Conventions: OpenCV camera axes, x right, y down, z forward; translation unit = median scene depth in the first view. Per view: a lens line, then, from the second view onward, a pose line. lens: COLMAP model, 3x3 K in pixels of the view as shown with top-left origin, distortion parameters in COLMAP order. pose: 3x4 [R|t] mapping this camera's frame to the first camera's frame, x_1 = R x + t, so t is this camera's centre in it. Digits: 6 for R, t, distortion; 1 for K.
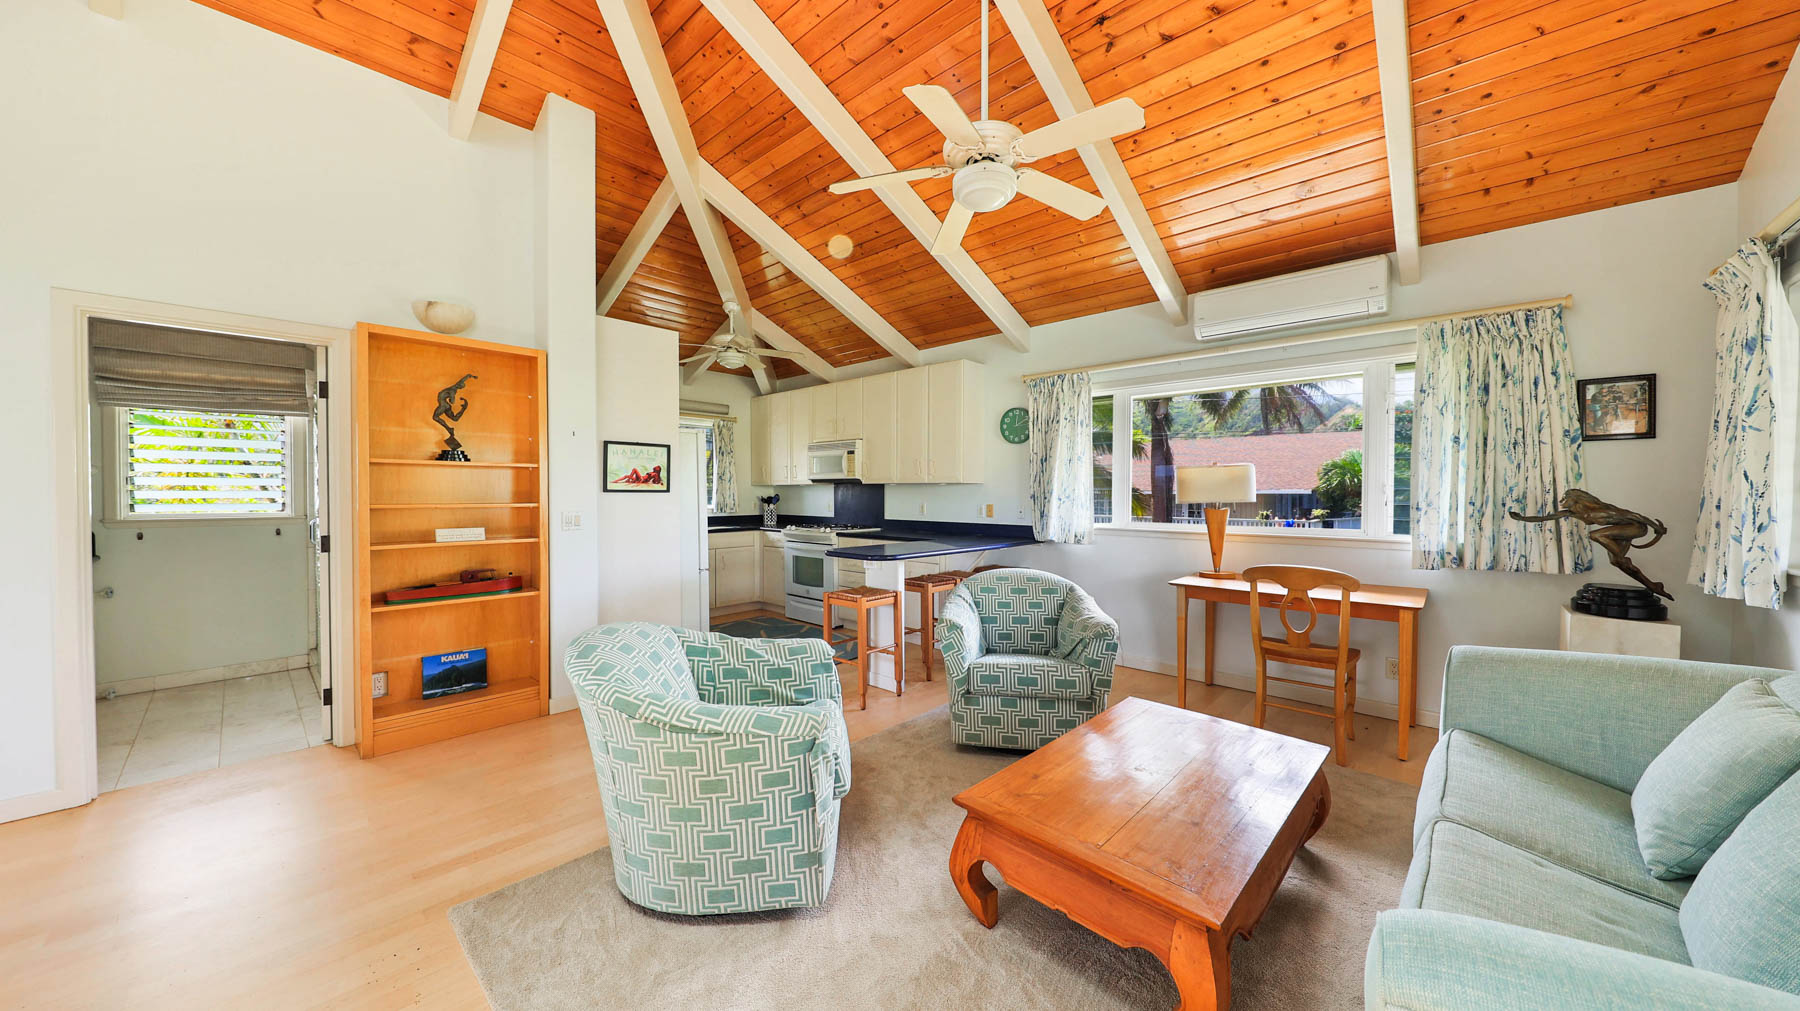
lens RADIAL K [[613.9, 0, 896.9], [0, 613.9, 505.9], [0, 0, 1]] dist [-0.003065, -0.000247]
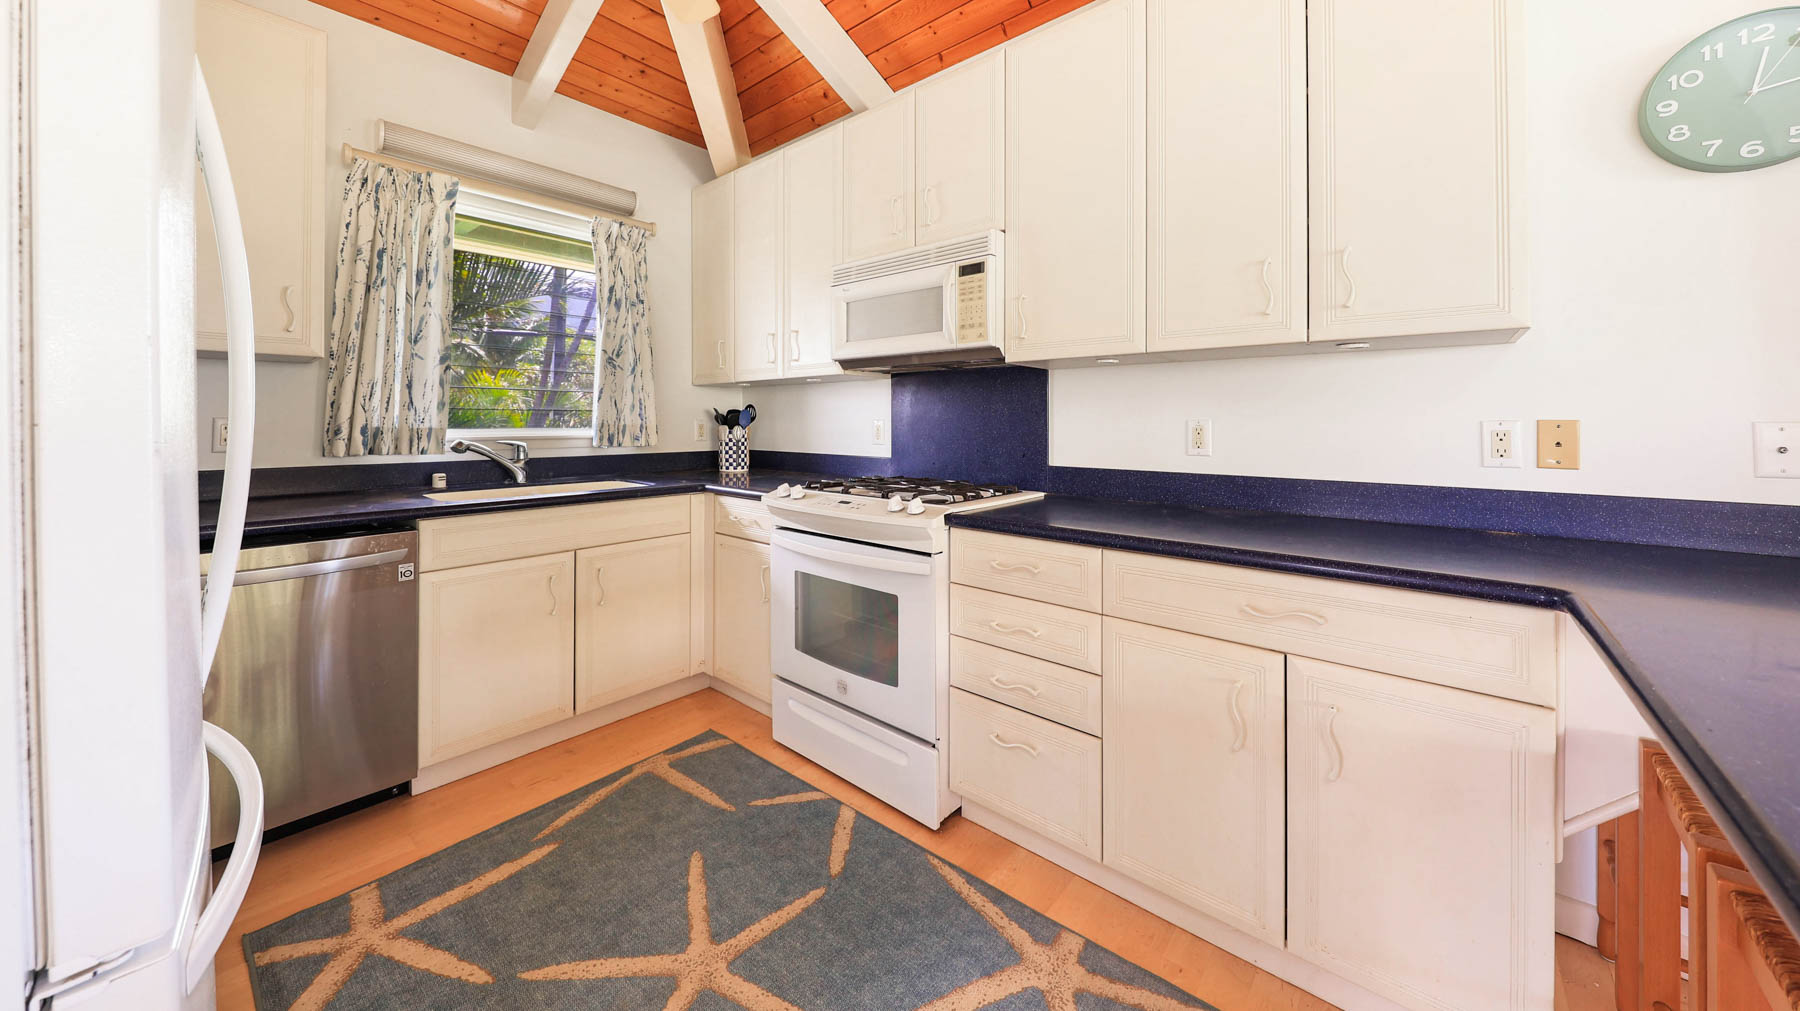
lens RADIAL K [[613.9, 0, 881.7], [0, 613.9, 416.9], [0, 0, 1]] dist [-0.003065, -0.000247]
pose [[0.999792, -0.004863, 0.019794, -0.120250], [0.005358, 0.999672, -0.025040, 0.001577], [-0.019666, 0.025140, 0.999490, 0.612971]]
